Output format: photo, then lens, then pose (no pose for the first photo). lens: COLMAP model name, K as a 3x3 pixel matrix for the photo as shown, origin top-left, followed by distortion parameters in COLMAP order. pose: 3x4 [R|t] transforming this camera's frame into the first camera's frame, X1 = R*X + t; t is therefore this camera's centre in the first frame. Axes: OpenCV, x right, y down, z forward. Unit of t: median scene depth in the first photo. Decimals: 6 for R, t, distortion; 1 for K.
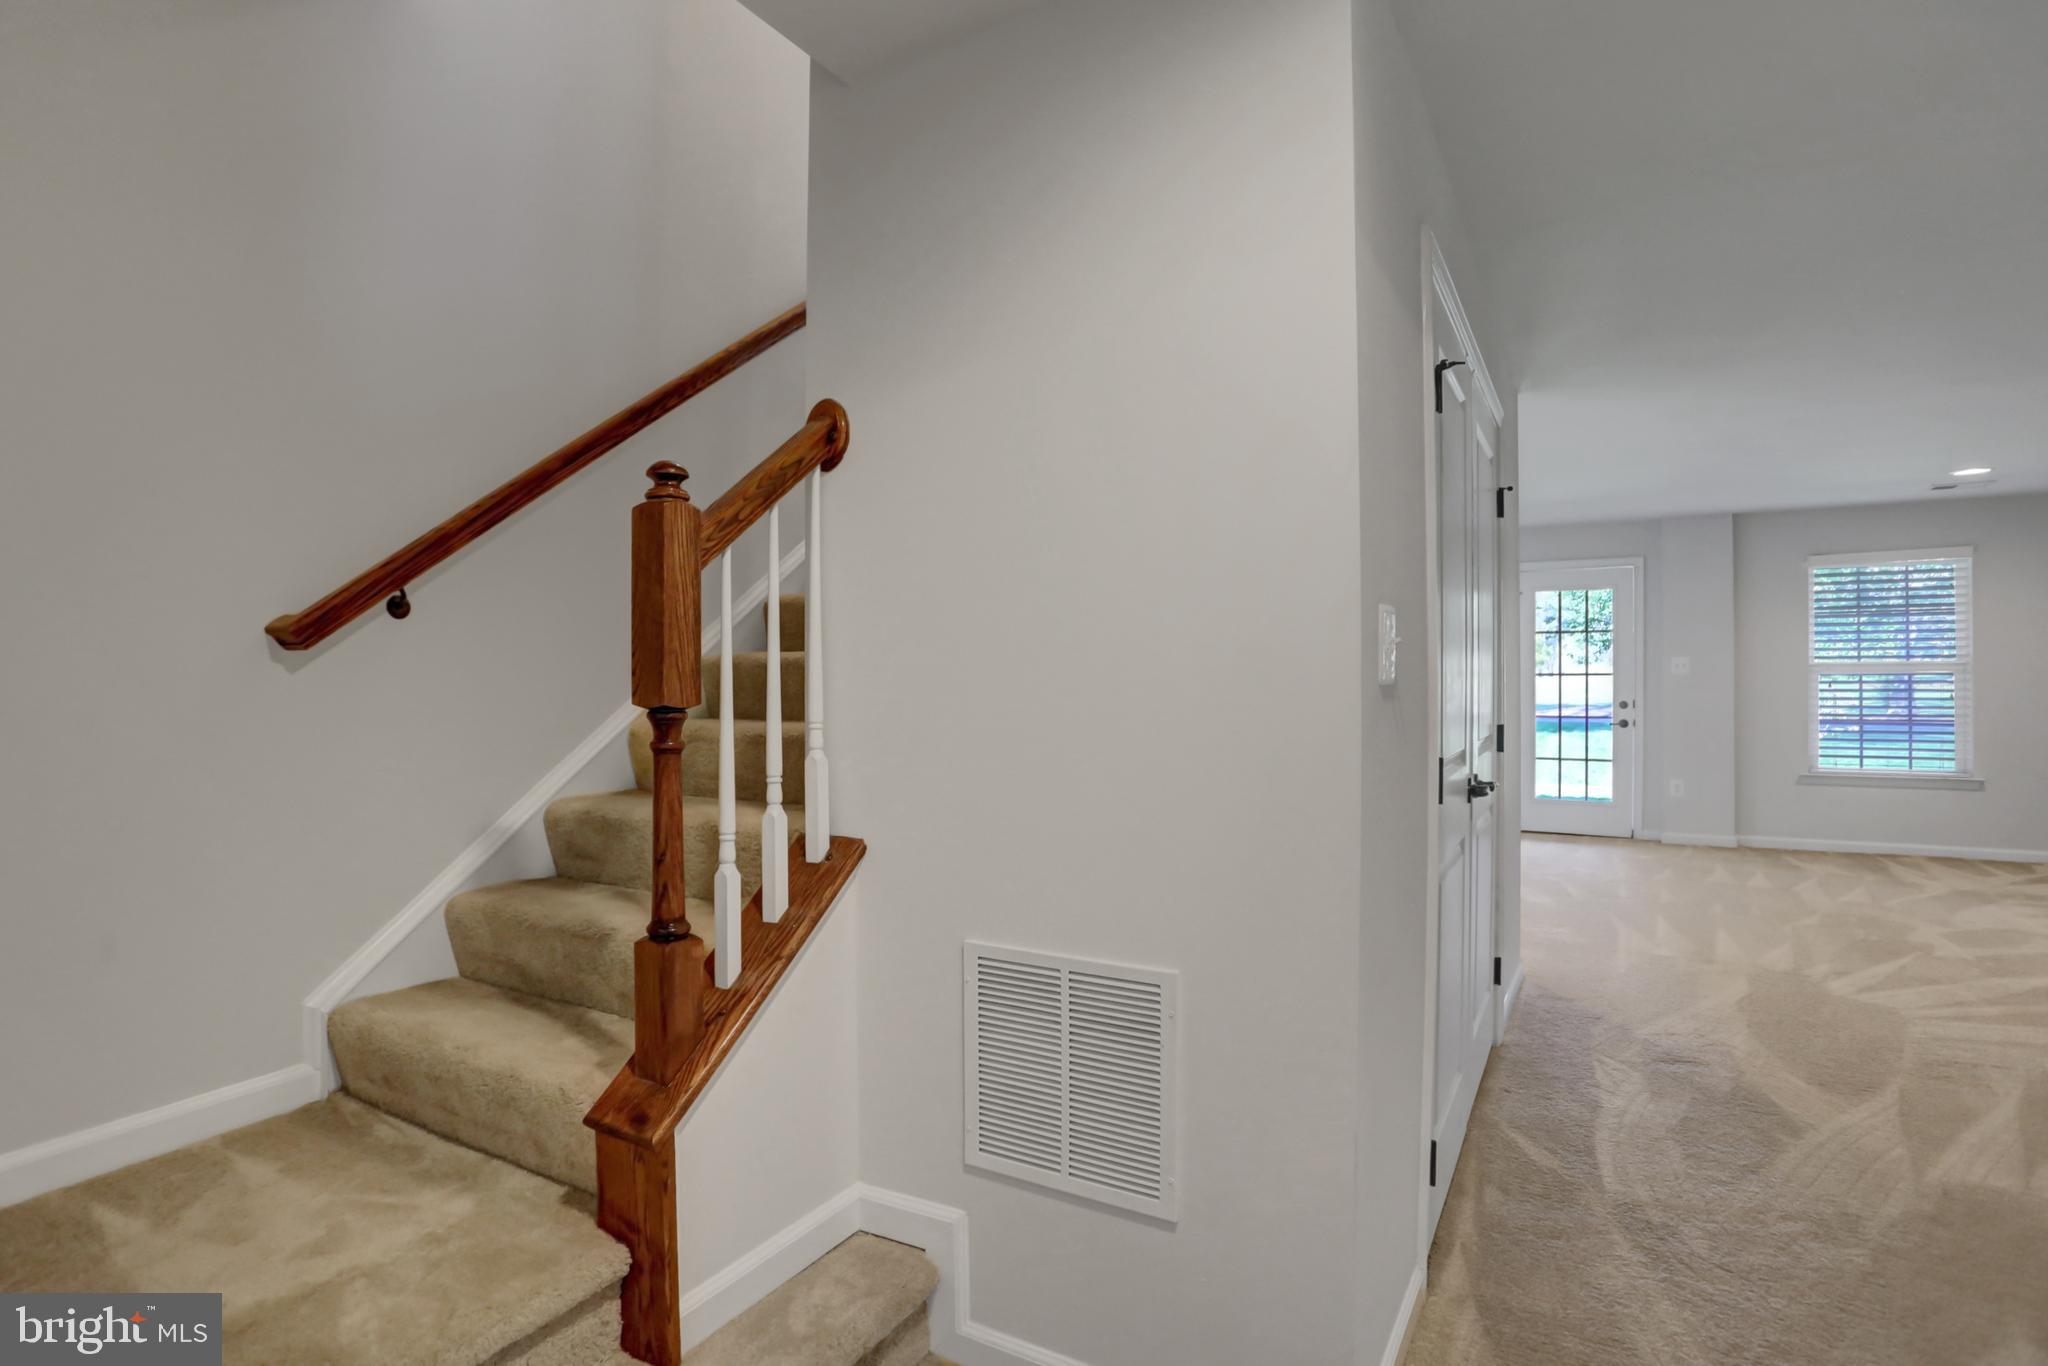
lens RADIAL K [[1005.9, 0, 1012.4], [0, 1005.9, 672.8], [0, 0, 1]] dist [-0.068295, 0.023666]
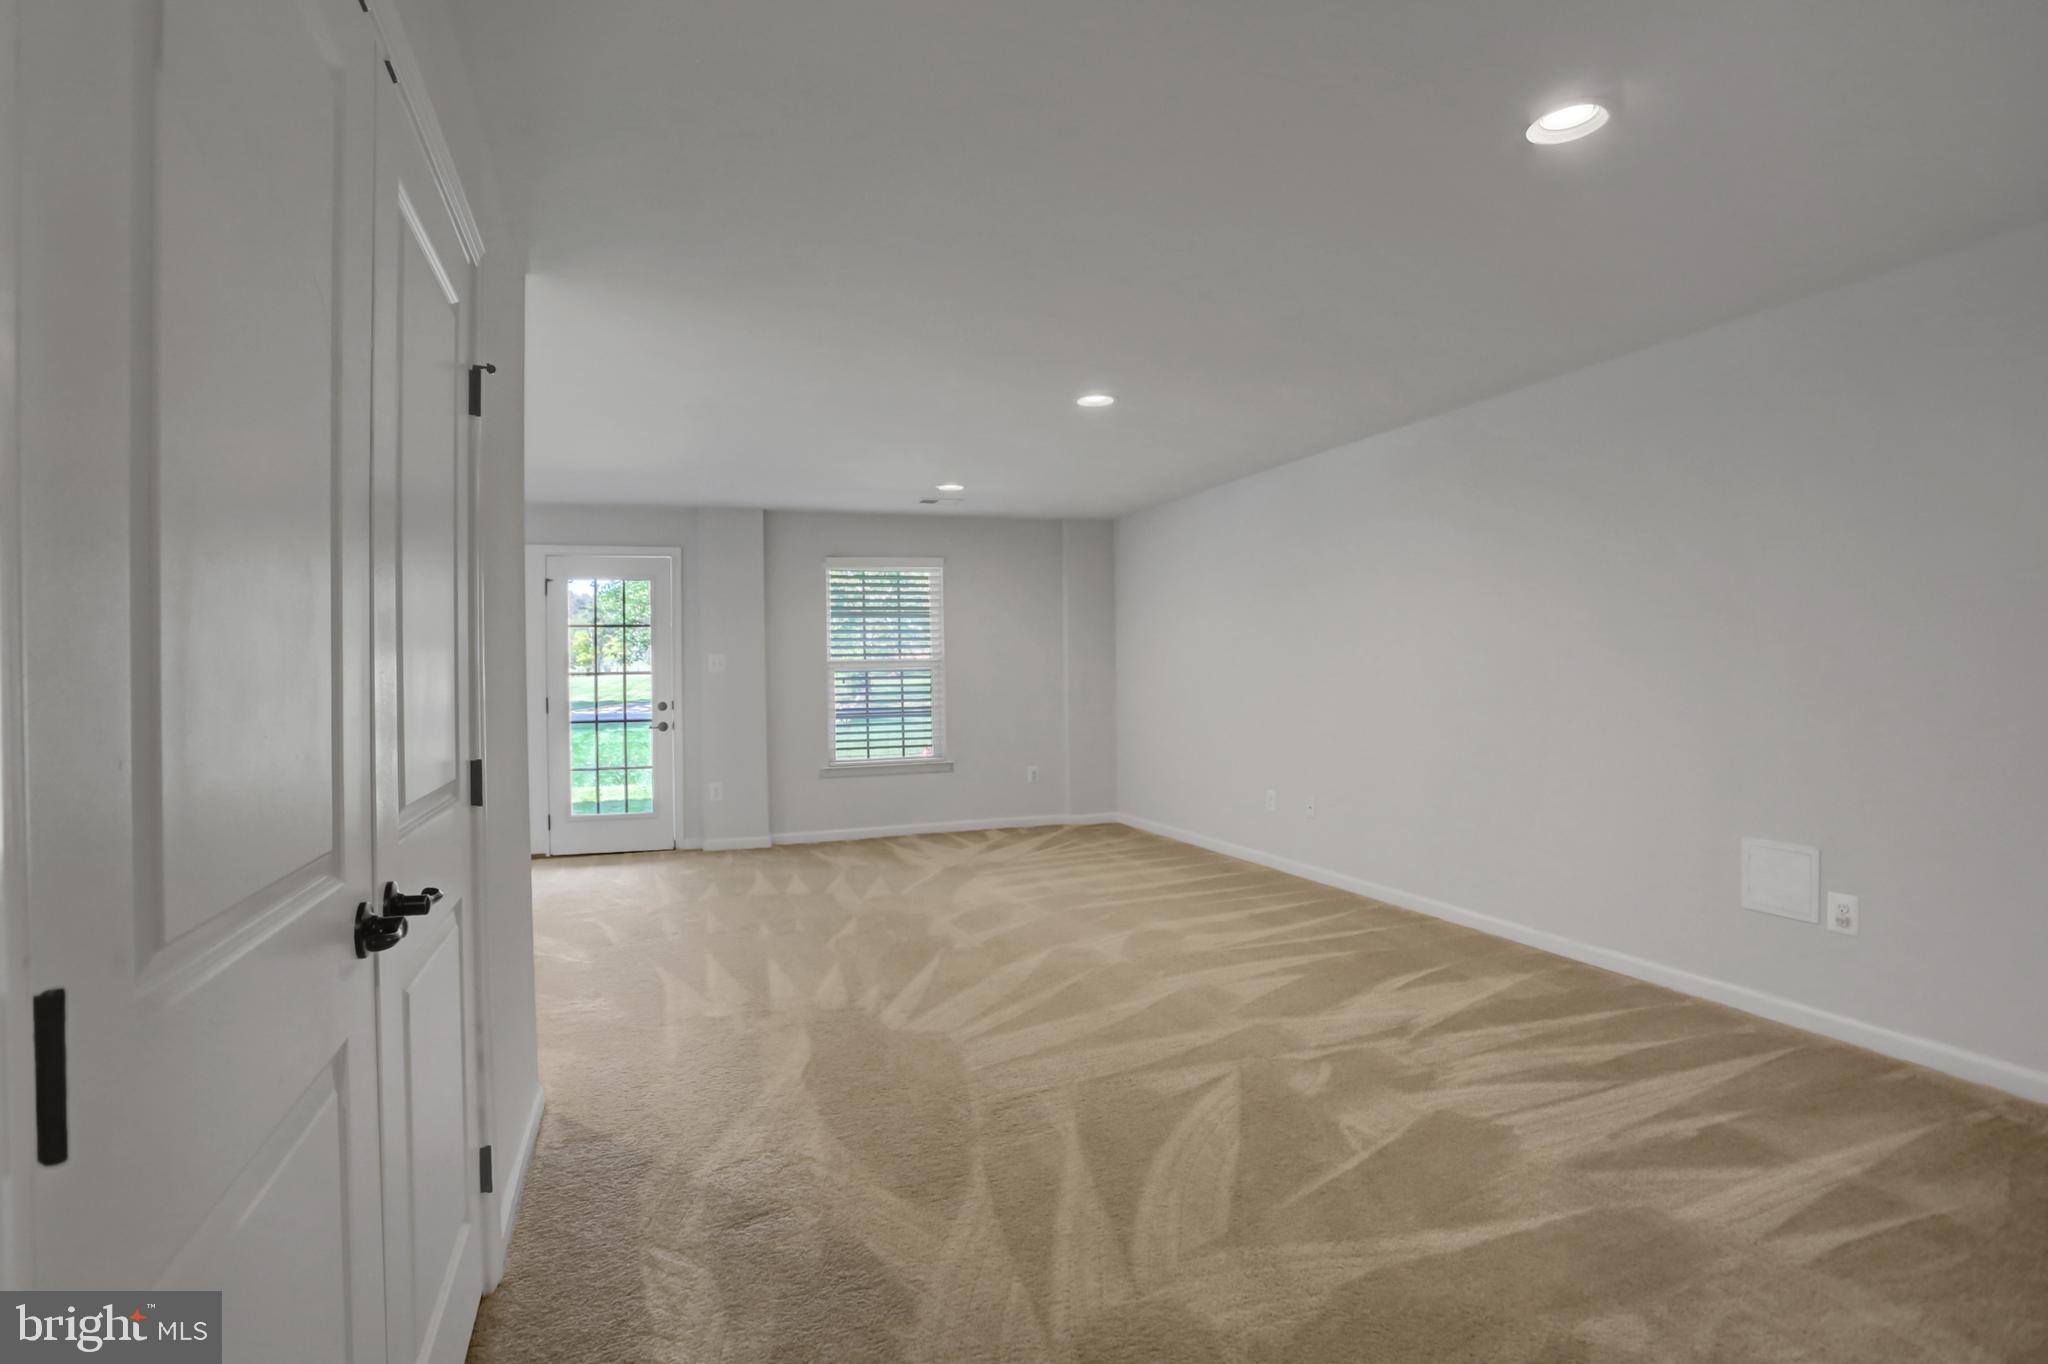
lens RADIAL K [[1025.9, 0, 1020.1], [0, 1025.9, 682.8], [0, 0, 1]] dist [-0.088952, 0.044112]
pose [[0.625363, -0.016300, 0.780163, 0.118864], [0.008589, 0.999865, 0.014006, 0.000236], [-0.780286, -0.002058, 0.625419, 0.191022]]
